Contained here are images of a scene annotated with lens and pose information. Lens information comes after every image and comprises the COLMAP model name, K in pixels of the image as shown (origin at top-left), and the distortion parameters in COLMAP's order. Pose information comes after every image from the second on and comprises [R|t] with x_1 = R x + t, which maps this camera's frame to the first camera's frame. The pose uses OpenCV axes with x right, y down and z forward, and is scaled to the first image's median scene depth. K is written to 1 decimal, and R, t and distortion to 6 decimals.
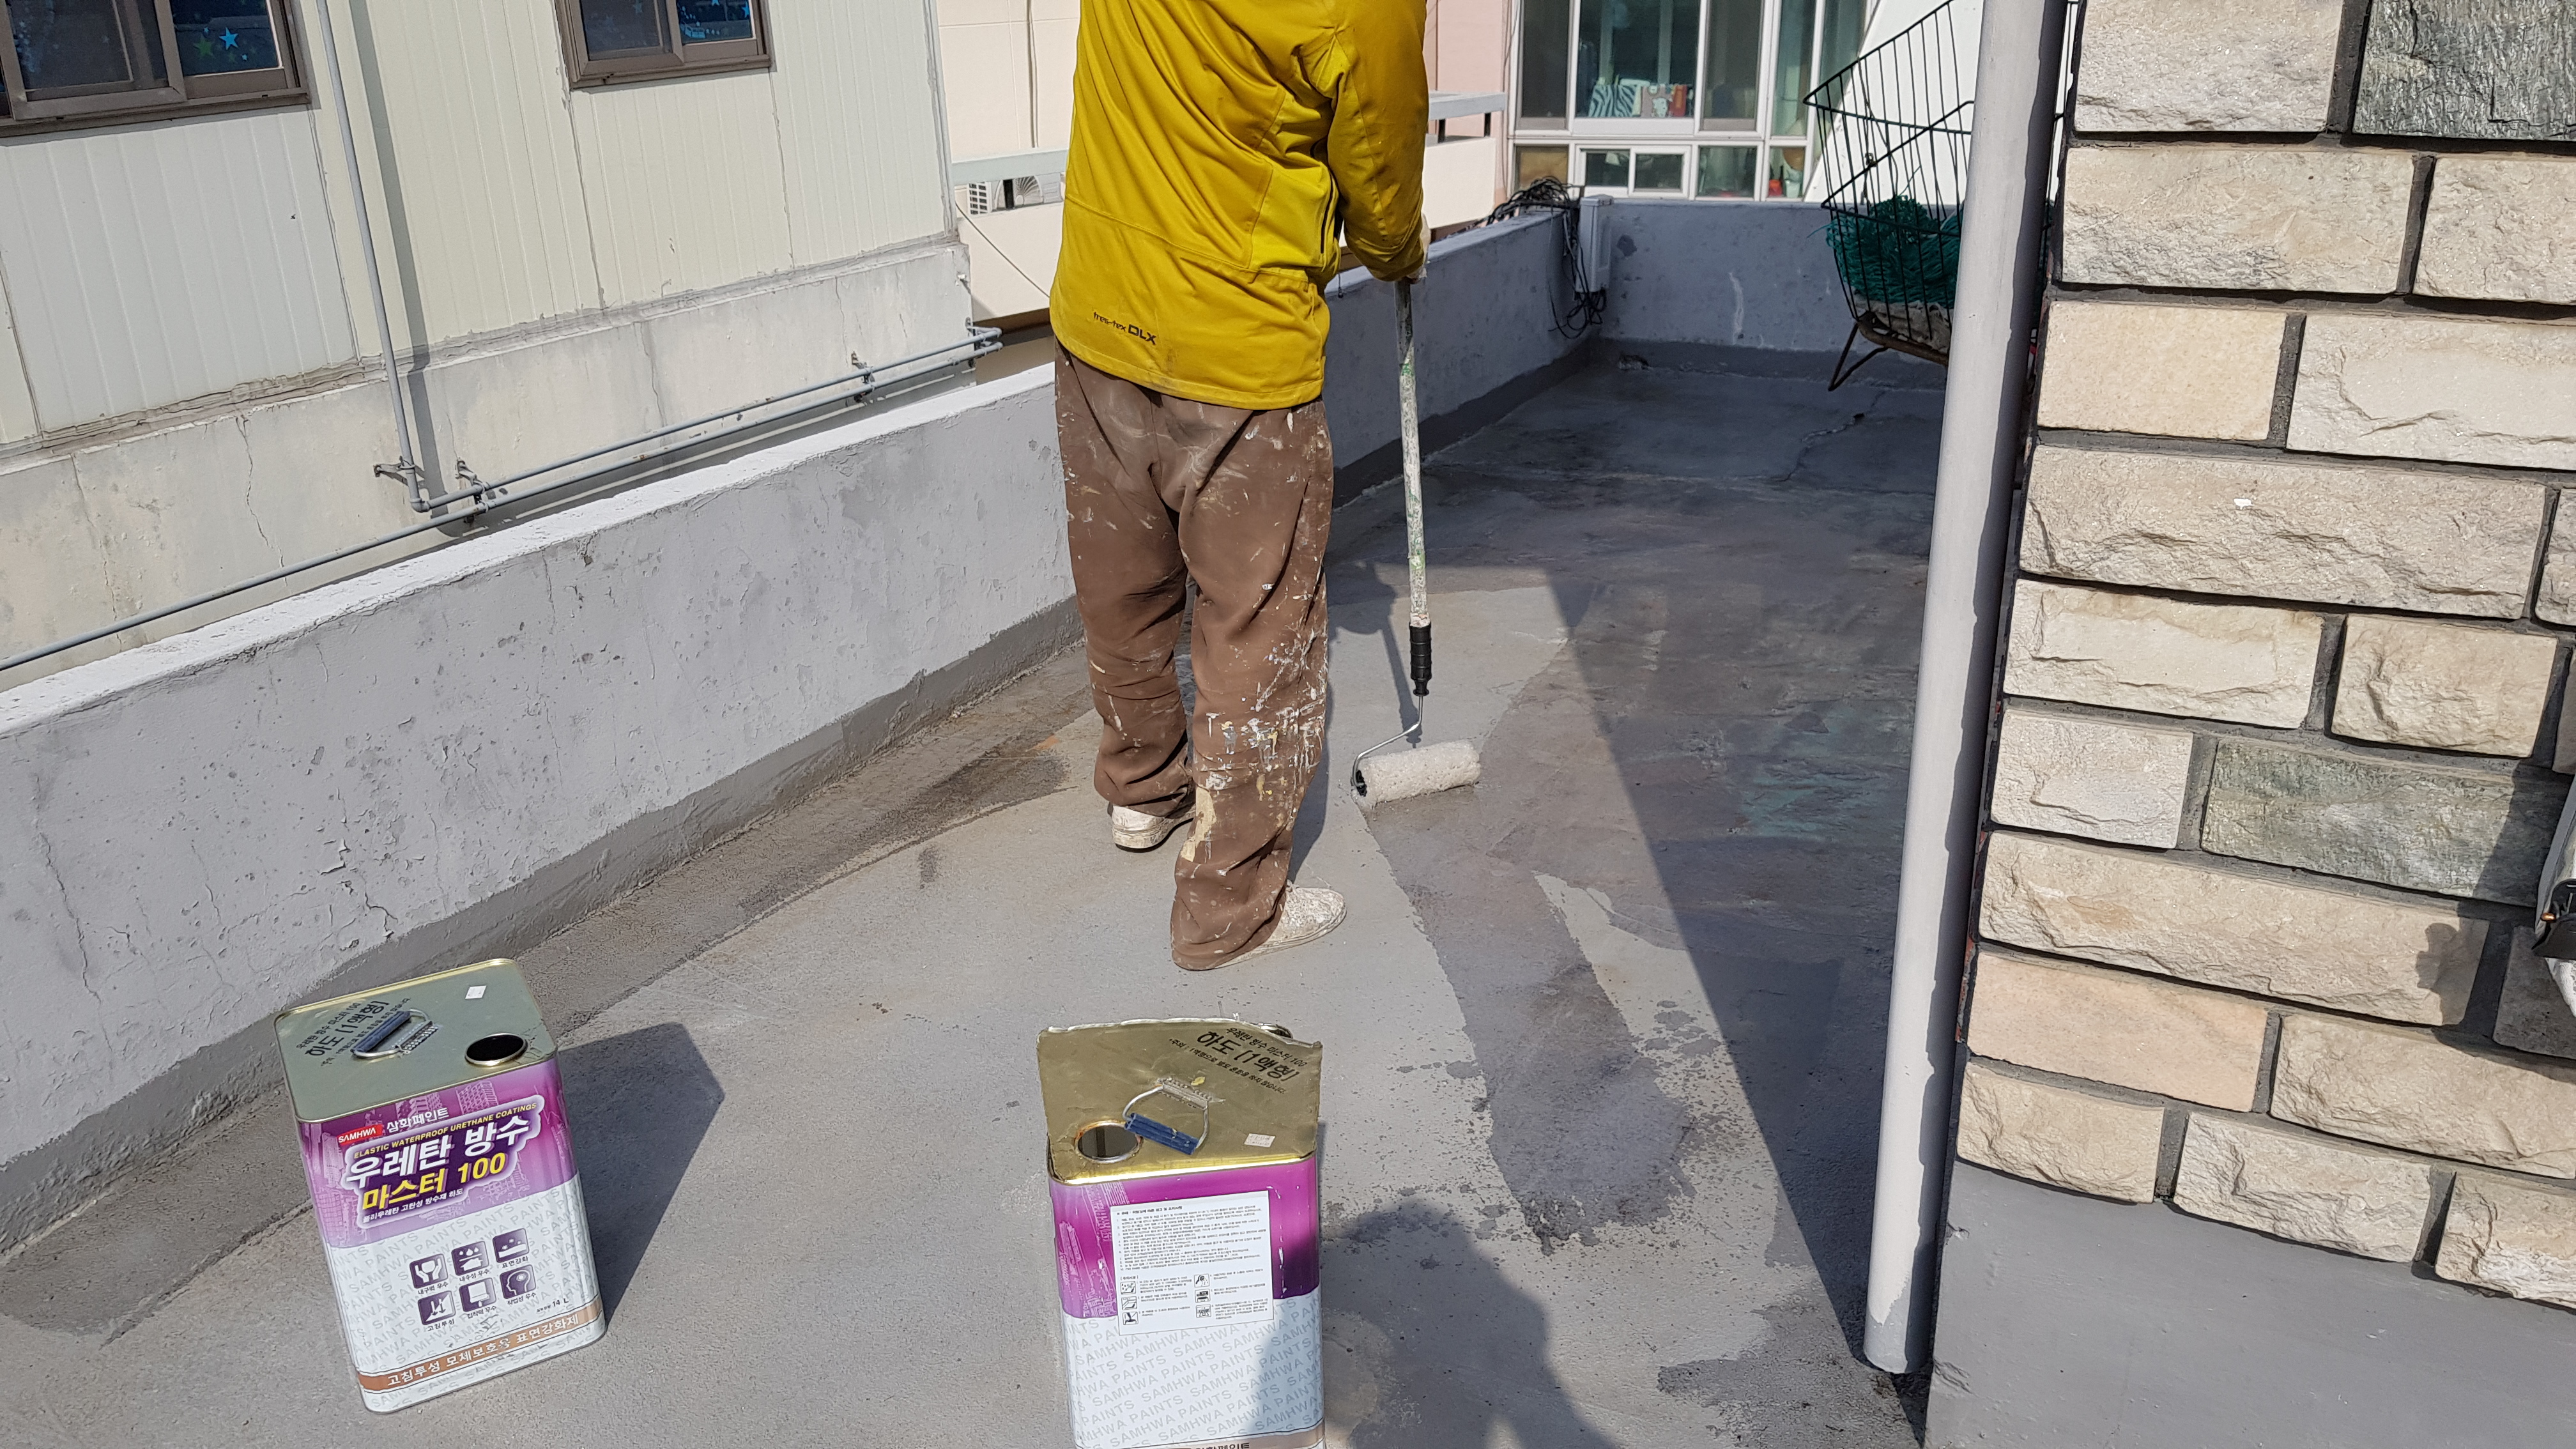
lens RADIAL K [[2046.3, 0, 1415.9], [0, 2046.3, 730.7], [0, 0, 1]] dist [0.069943, -0.108720]
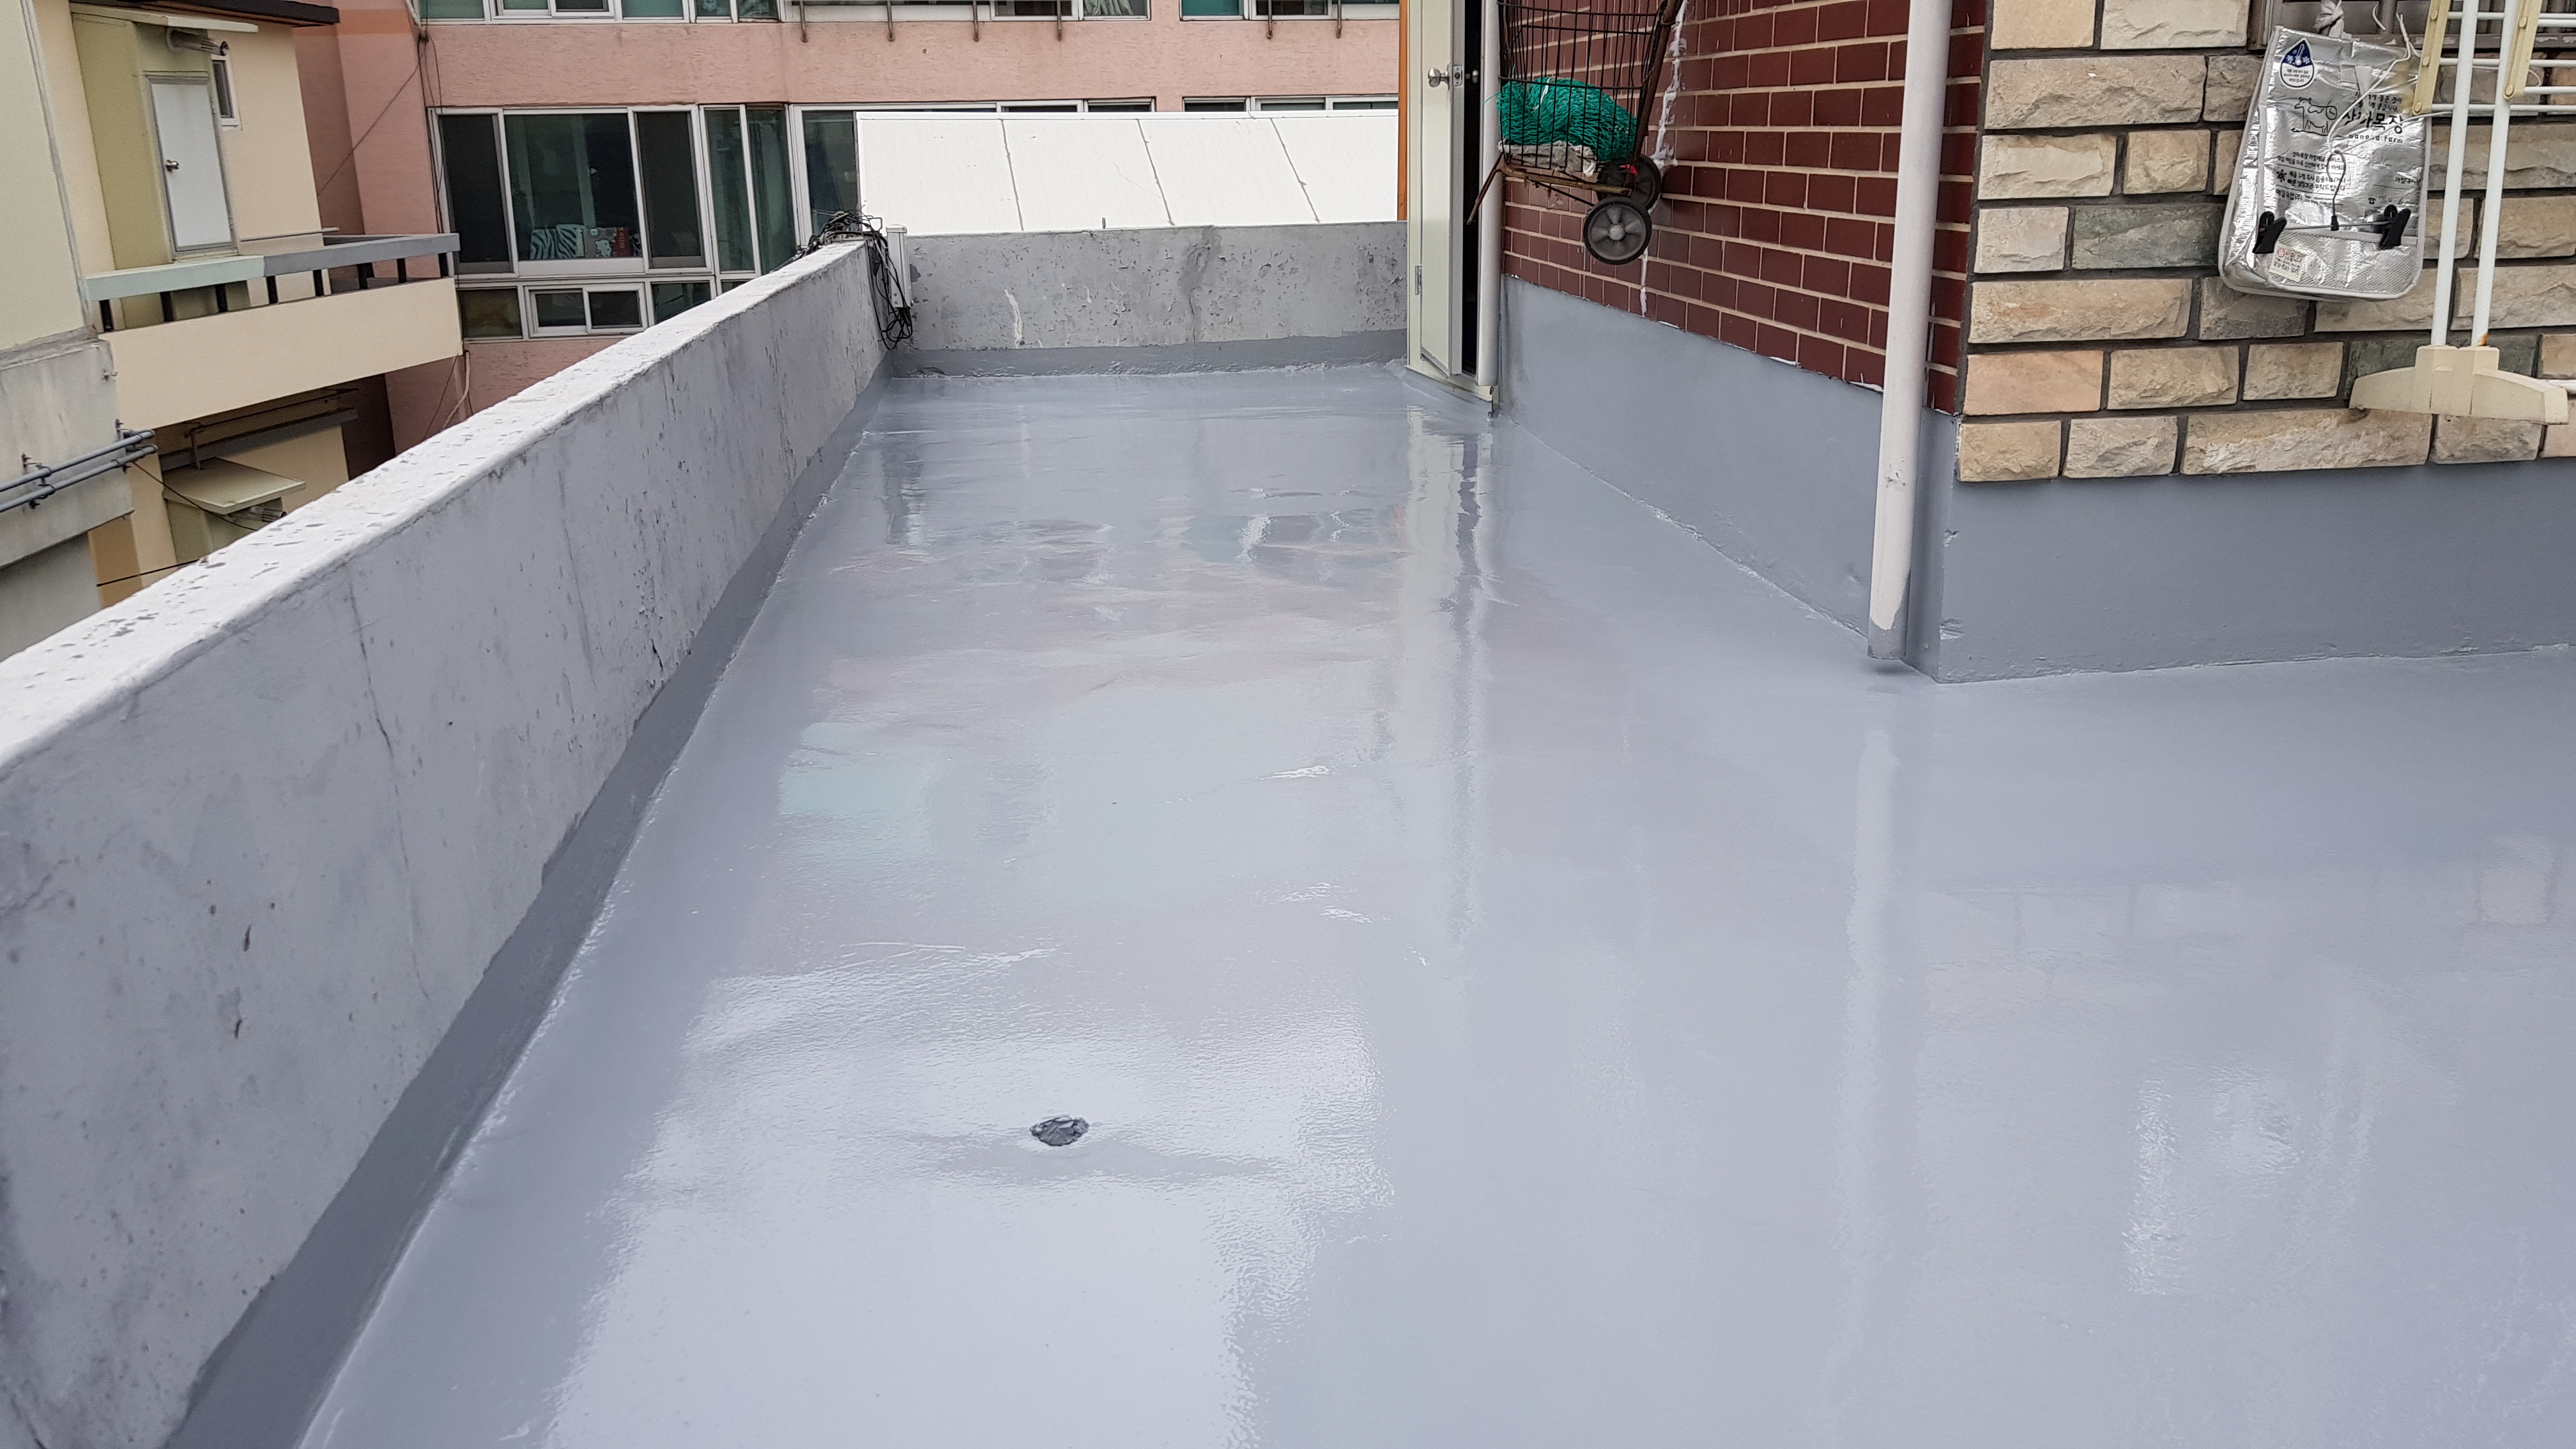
lens RADIAL K [[1983.2, 0, 1389.5], [0, 1983.2, 735.0], [0, 0, 1]] dist [0.074623, -0.091094]
pose [[0.825456, -0.166481, 0.539358, -1.250769], [0.212426, 0.976893, -0.023573, 0.394140], [-0.522970, 0.134032, 0.841747, -0.212560]]
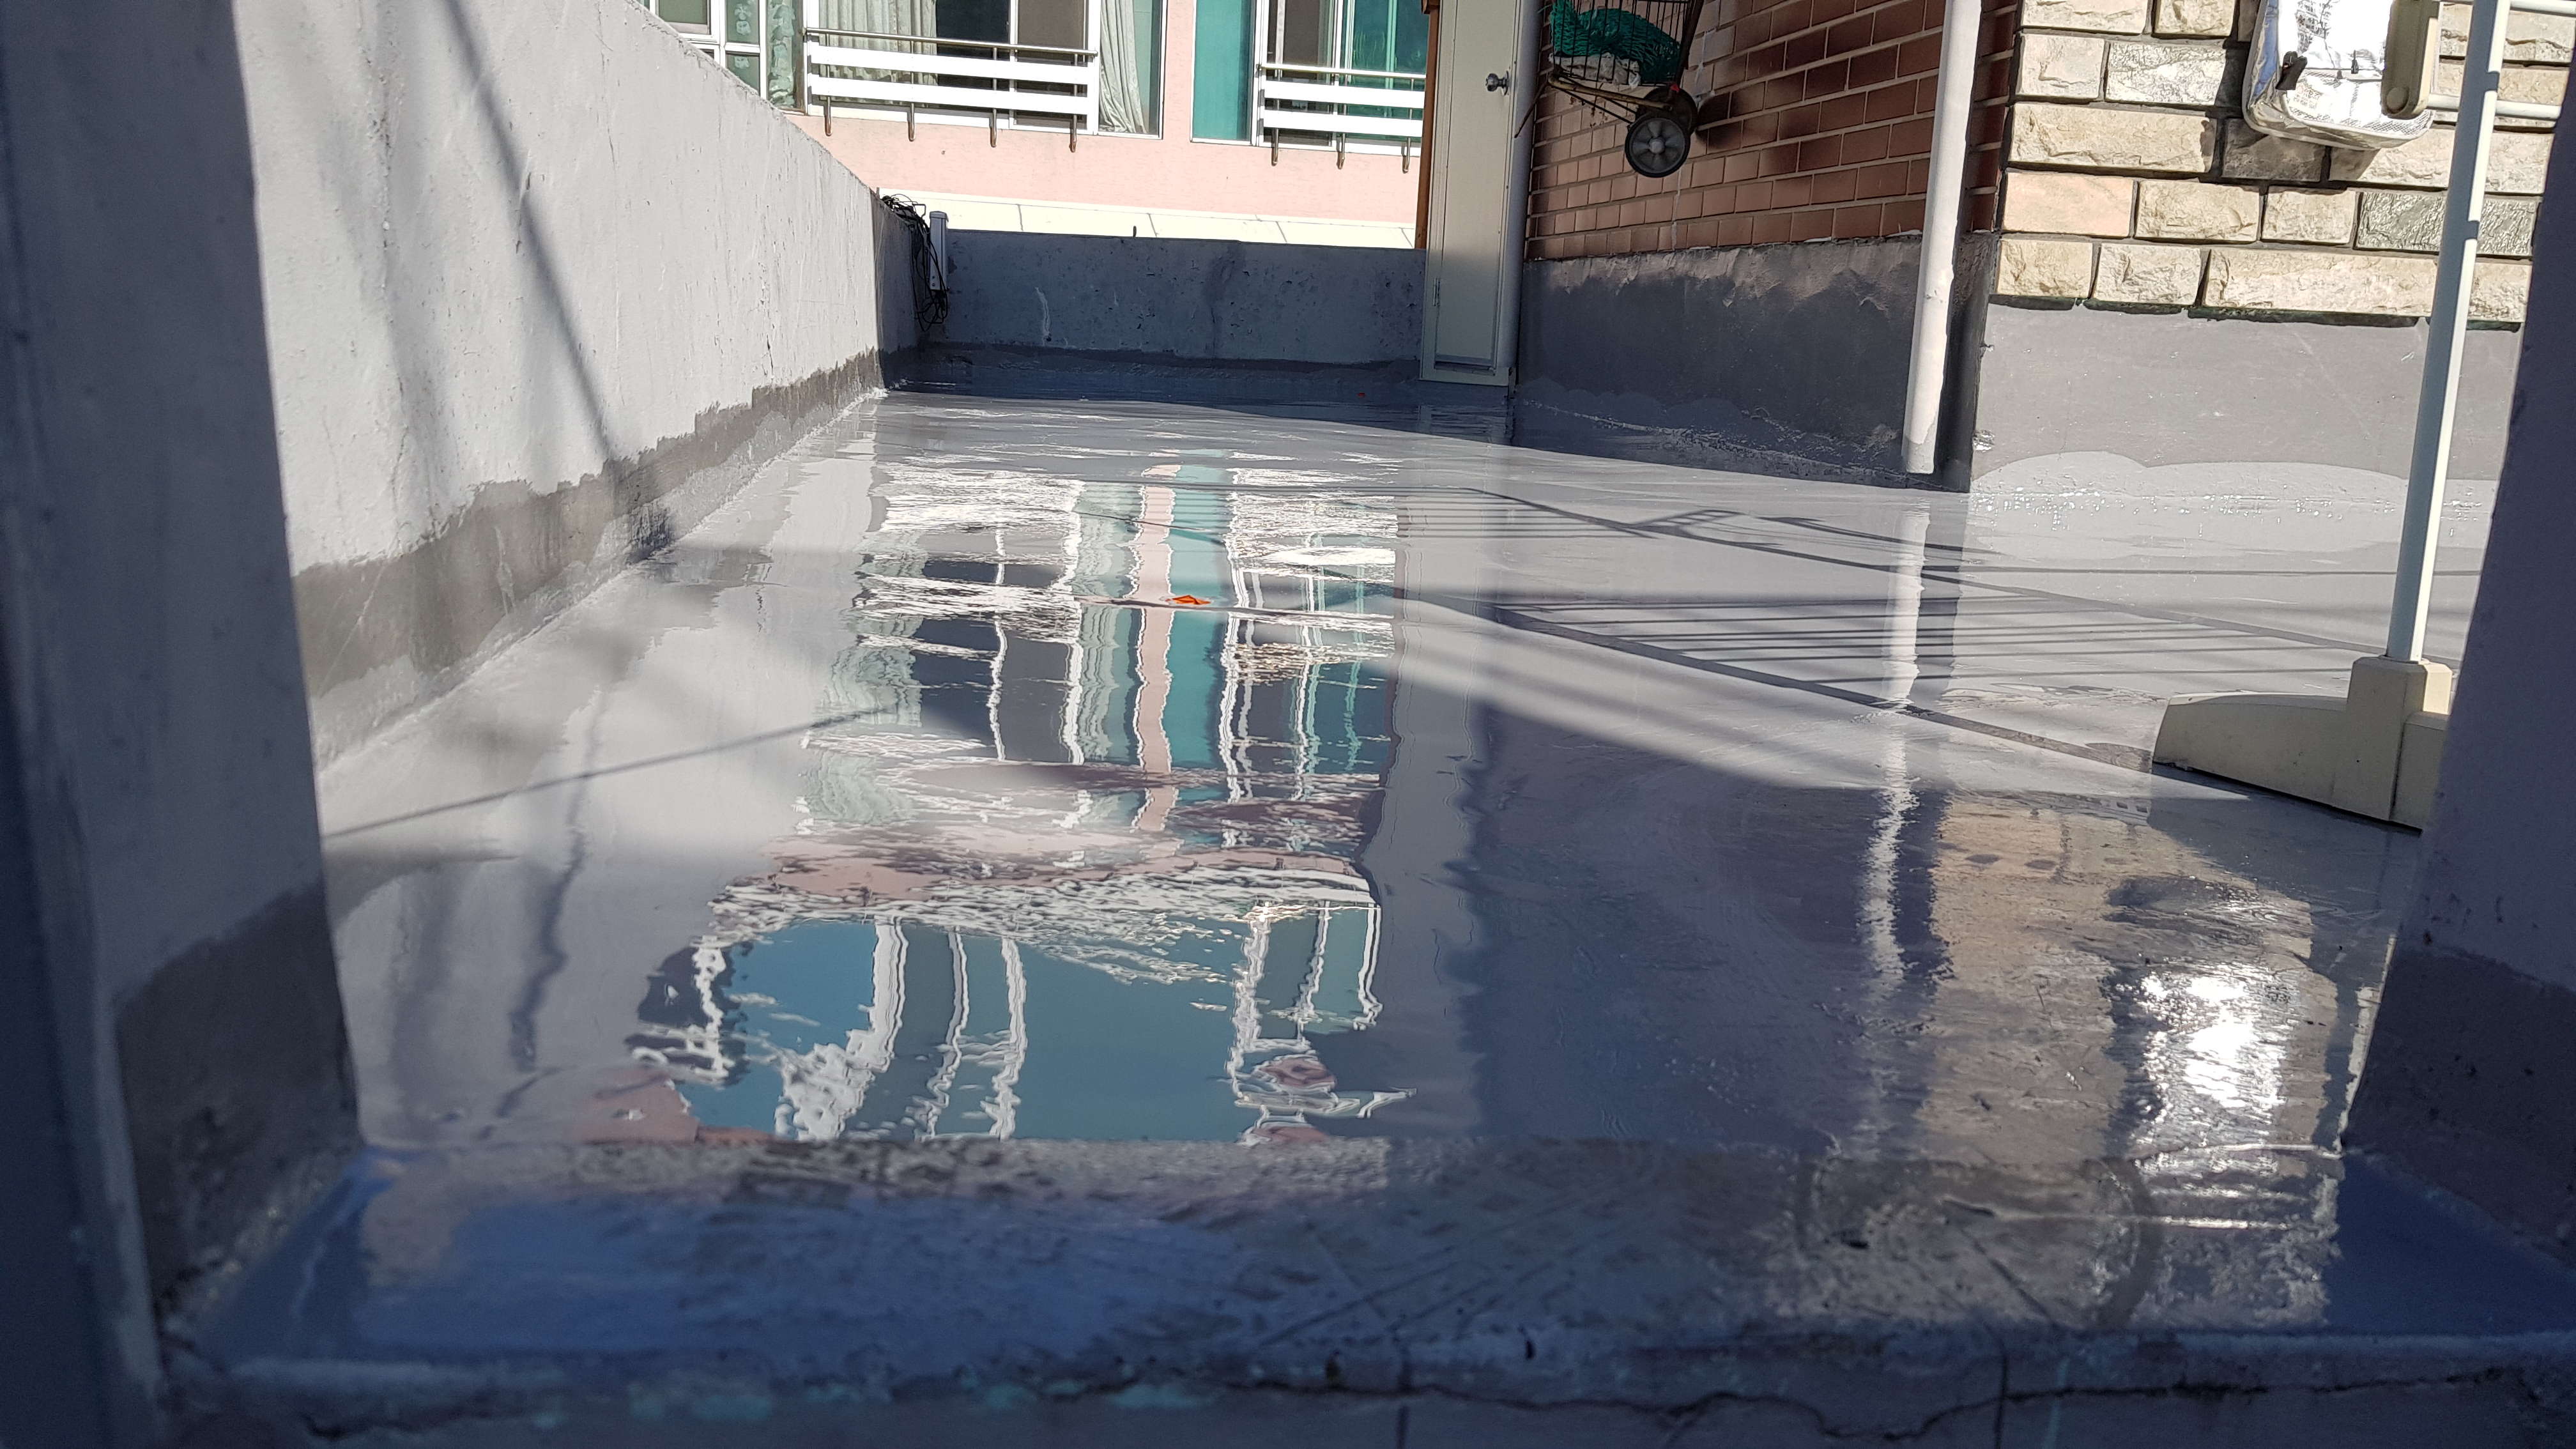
lens RADIAL K [[2008.8, 0, 1329.9], [0, 2008.8, 733.4], [0, 0, 1]] dist [0.061170, -0.103320]
pose [[0.833885, -0.069162, 0.547588, -1.447746], [0.159617, 0.979944, -0.119301, 0.805031], [-0.528354, 0.186888, 0.828200, -0.179257]]
